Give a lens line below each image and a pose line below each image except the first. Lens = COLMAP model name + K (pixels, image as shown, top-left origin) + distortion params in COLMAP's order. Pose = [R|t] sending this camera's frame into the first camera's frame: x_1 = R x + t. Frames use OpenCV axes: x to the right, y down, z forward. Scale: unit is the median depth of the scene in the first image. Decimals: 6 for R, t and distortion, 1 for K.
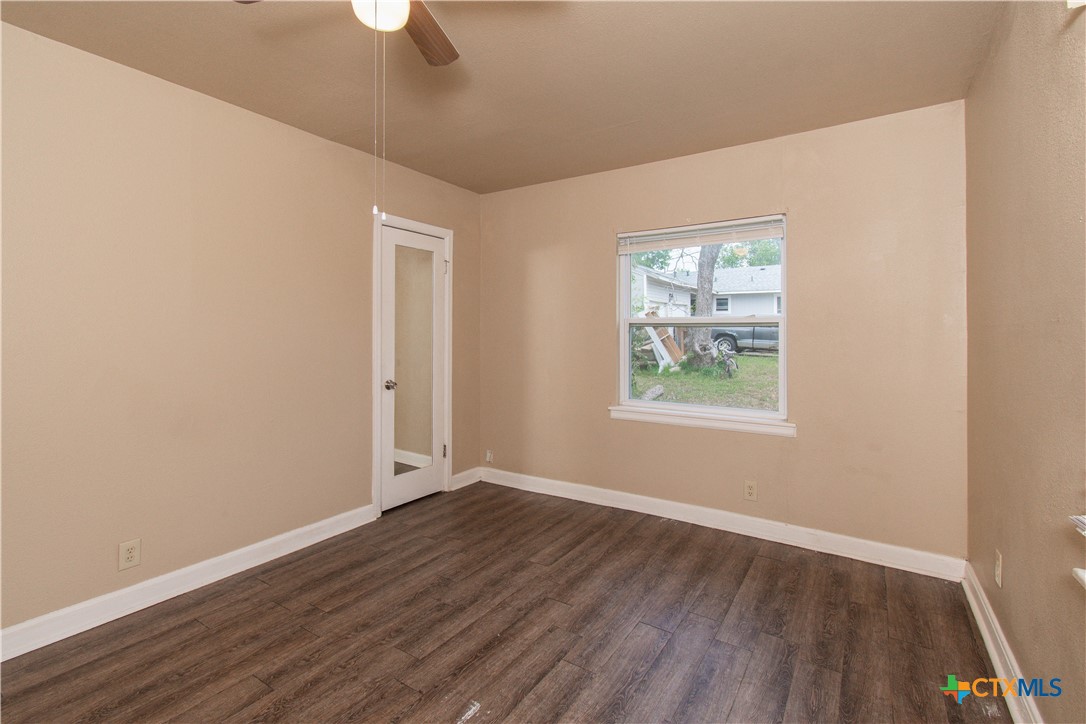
lens RADIAL K [[494.7, 0, 551.6], [0, 494.7, 333.4], [0, 0, 1]] dist [0.000819, -0.000486]
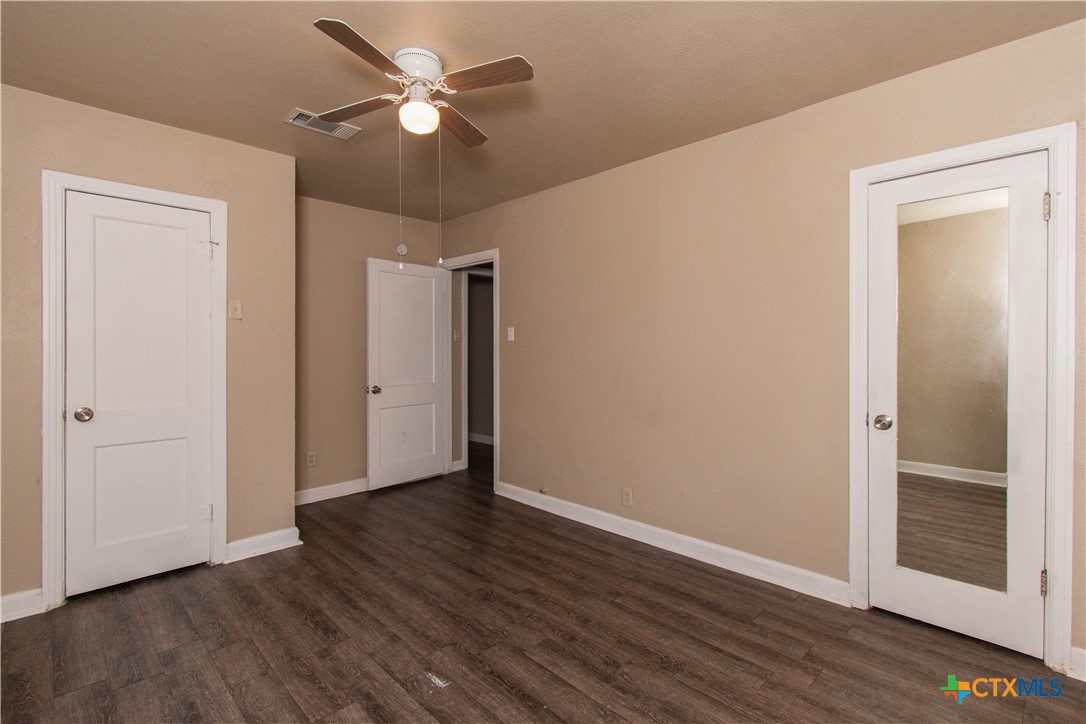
lens RADIAL K [[504.2, 0, 549.8], [0, 504.2, 347.2], [0, 0, 1]] dist [0.001222, -0.000516]
pose [[-0.209987, -0.002478, -0.977701, 0.629787], [0.003353, 0.999989, -0.003255, 0.003935], [0.977698, -0.003962, -0.209976, 1.031467]]
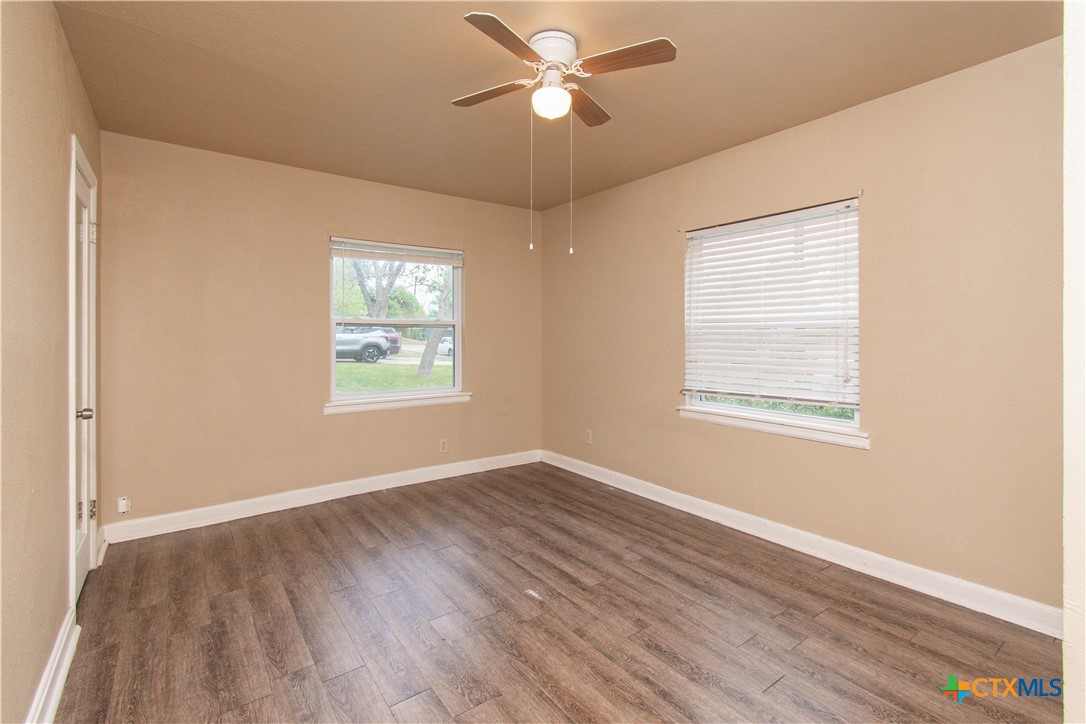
lens RADIAL K [[494.7, 0, 551.6], [0, 494.7, 333.4], [0, 0, 1]] dist [0.000819, -0.000486]
pose [[0.346323, -0.003016, 0.938110, -1.037365], [0.001534, 0.999995, 0.002648, -0.001655], [-0.938114, 0.000522, 0.346326, 0.307905]]
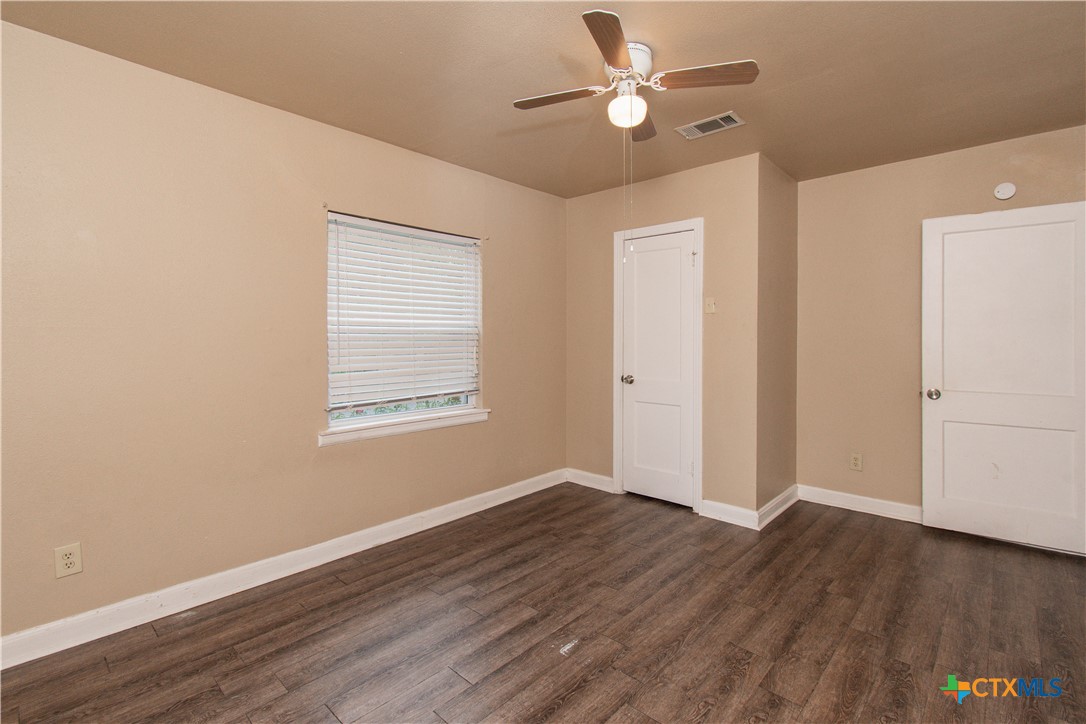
lens RADIAL K [[494.7, 0, 551.6], [0, 494.7, 333.4], [0, 0, 1]] dist [0.000819, -0.000486]
pose [[-0.985660, -0.000965, 0.168743, -0.227462], [-0.002670, 0.999948, -0.009879, 0.002357], [-0.168724, -0.010188, -0.985611, 1.527749]]
